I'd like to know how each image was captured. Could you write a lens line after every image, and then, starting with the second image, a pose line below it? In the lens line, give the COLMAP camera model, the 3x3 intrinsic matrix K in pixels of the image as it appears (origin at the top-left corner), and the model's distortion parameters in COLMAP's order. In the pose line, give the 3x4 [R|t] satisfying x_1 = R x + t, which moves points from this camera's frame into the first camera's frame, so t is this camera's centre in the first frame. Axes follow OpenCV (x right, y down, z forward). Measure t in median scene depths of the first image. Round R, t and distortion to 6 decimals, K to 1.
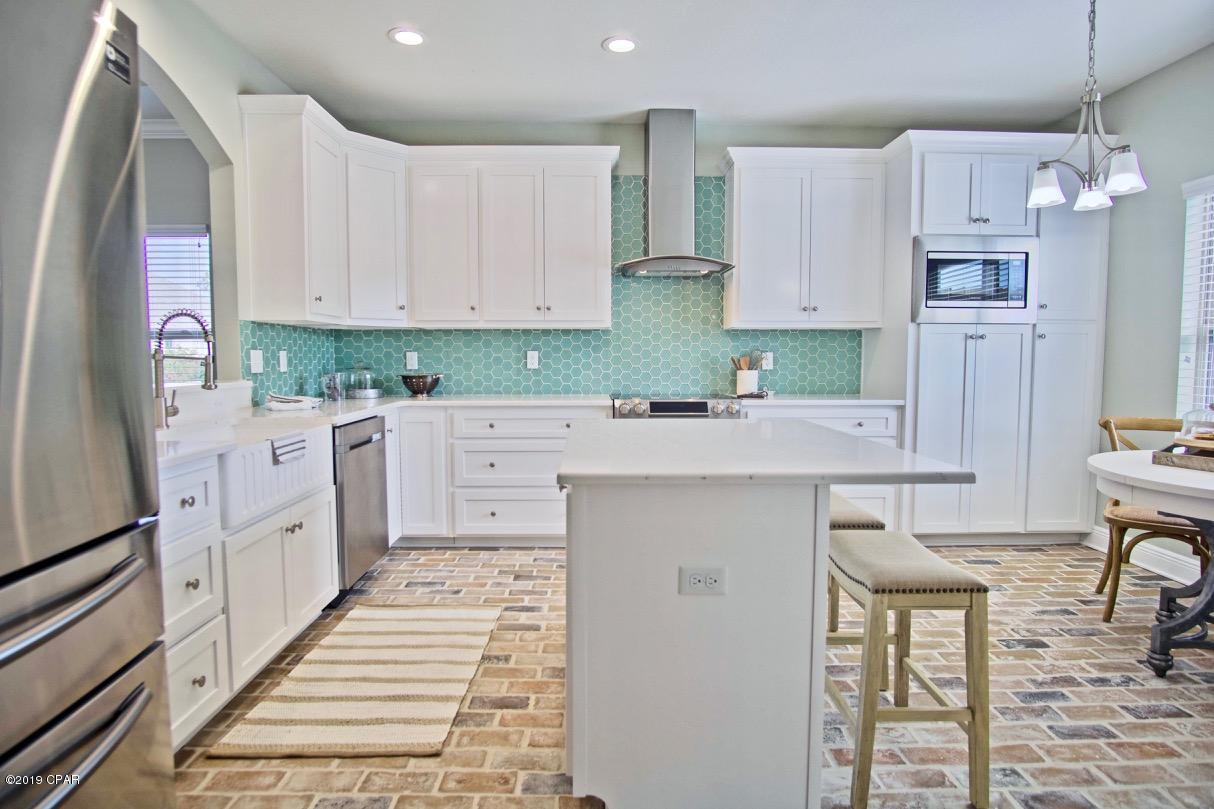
lens RADIAL K [[651.5, 0, 606.0], [0, 651.5, 395.7], [0, 0, 1]] dist [-0.038218, 0.011224]
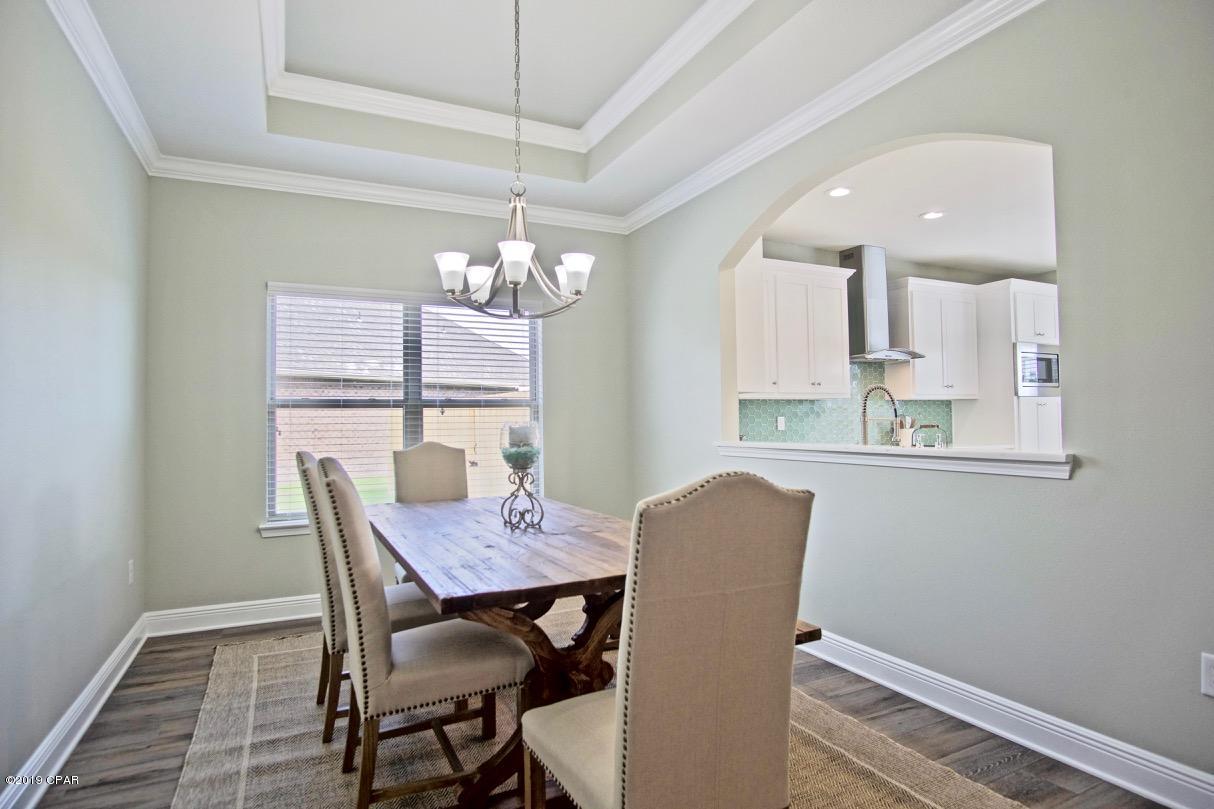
lens RADIAL K [[651.5, 0, 606.0], [0, 651.5, 395.7], [0, 0, 1]] dist [-0.038218, 0.011224]
pose [[0.907312, 0.005120, 0.420426, -1.105240], [0.039291, 0.994518, -0.096904, 0.000897], [-0.418618, 0.104441, 0.902137, -0.009320]]
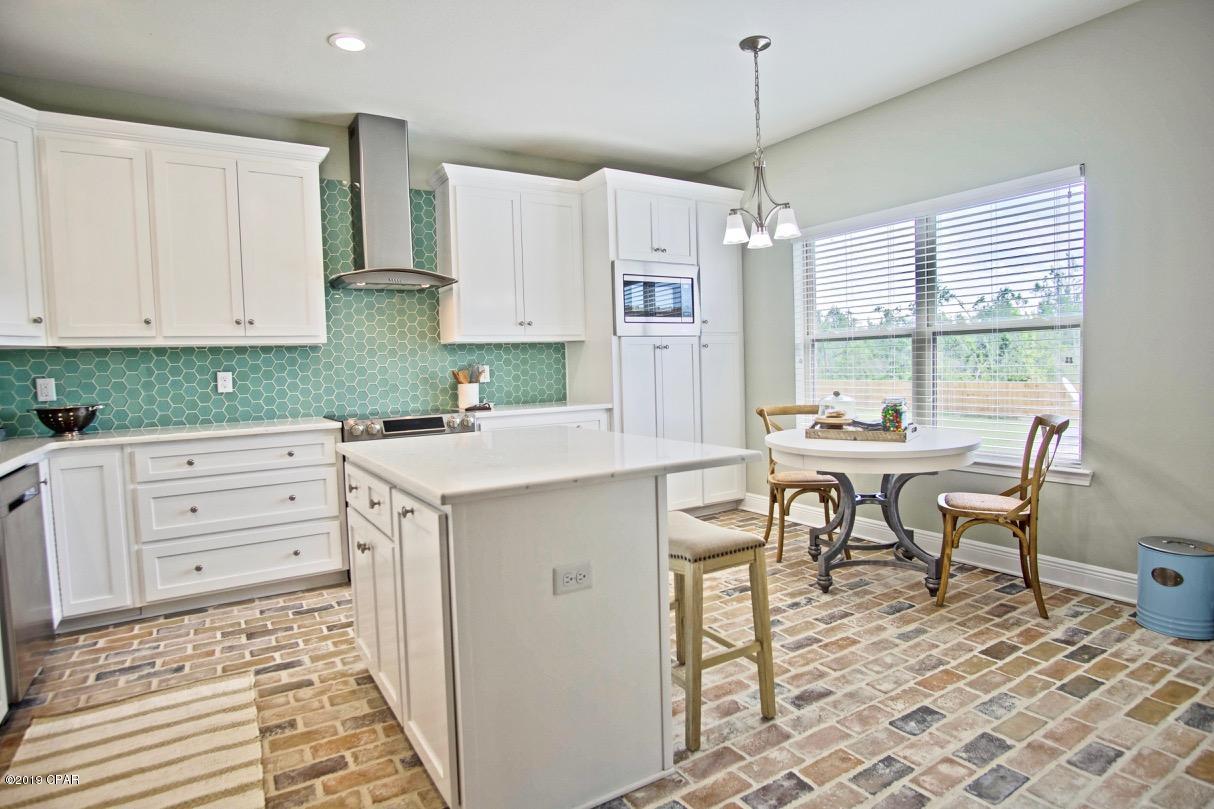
lens RADIAL K [[651.5, 0, 606.0], [0, 651.5, 395.7], [0, 0, 1]] dist [-0.038218, 0.011224]
pose [[0.856927, -0.051589, 0.512849, -0.136238], [0.063050, 0.997998, -0.004961, -0.001878], [-0.511567, 0.036586, 0.858464, 0.019256]]
